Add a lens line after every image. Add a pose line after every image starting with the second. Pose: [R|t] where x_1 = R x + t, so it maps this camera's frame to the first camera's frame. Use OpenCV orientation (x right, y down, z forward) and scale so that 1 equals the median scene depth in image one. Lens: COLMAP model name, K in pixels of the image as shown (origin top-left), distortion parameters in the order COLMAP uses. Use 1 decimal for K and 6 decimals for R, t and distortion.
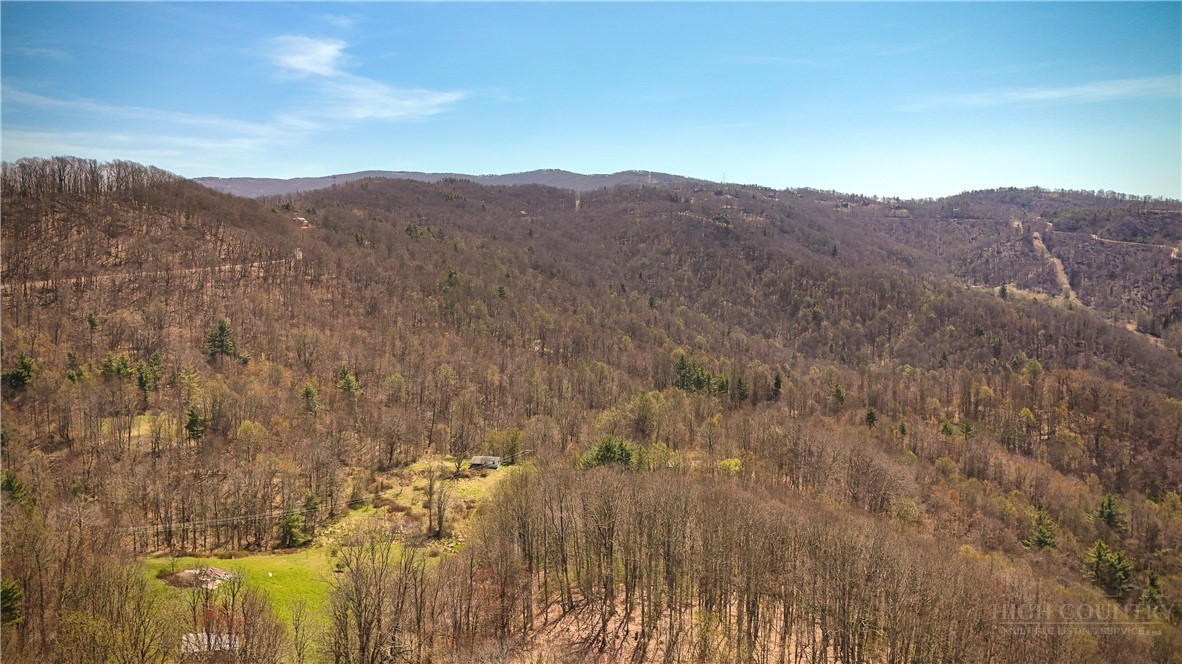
lens RADIAL K [[885.9, 0, 584.8], [0, 885.9, 332.3], [0, 0, 1]] dist [0.058055, -0.048983]
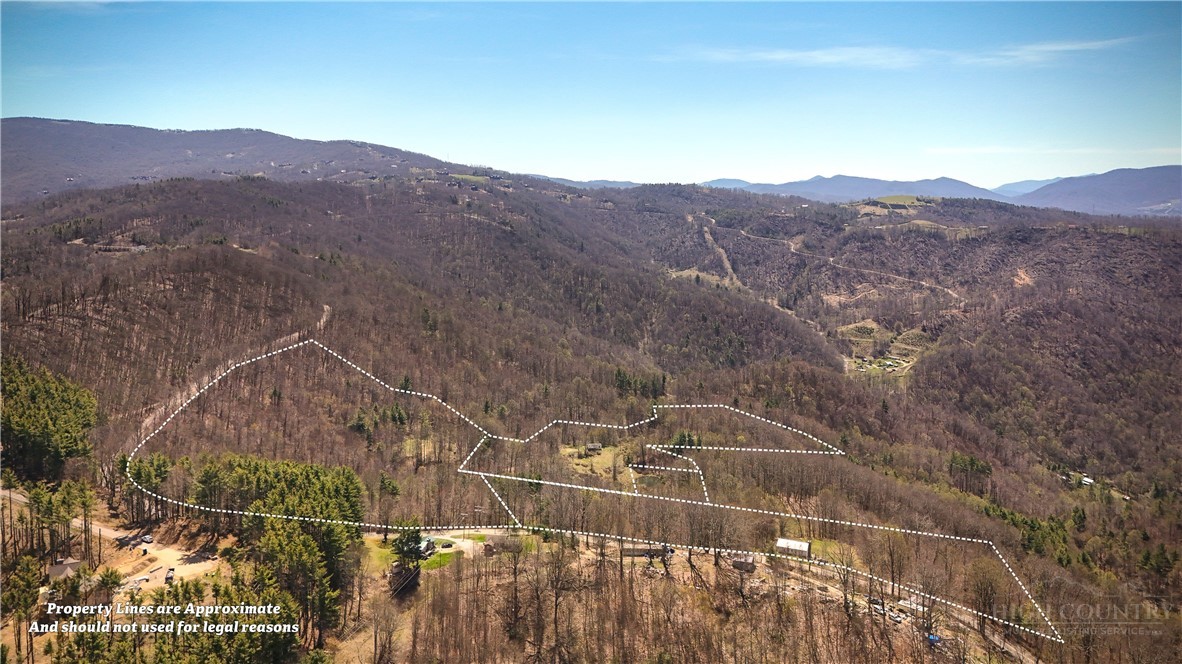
lens RADIAL K [[885.9, 0, 594.9], [0, 885.9, 332.3], [0, 0, 1]] dist [0.058055, -0.048983]
pose [[0.911373, -0.043945, 0.409228, -0.233373], [0.012377, 0.996760, 0.079474, -0.067492], [-0.411395, -0.067365, 0.908964, -0.190400]]
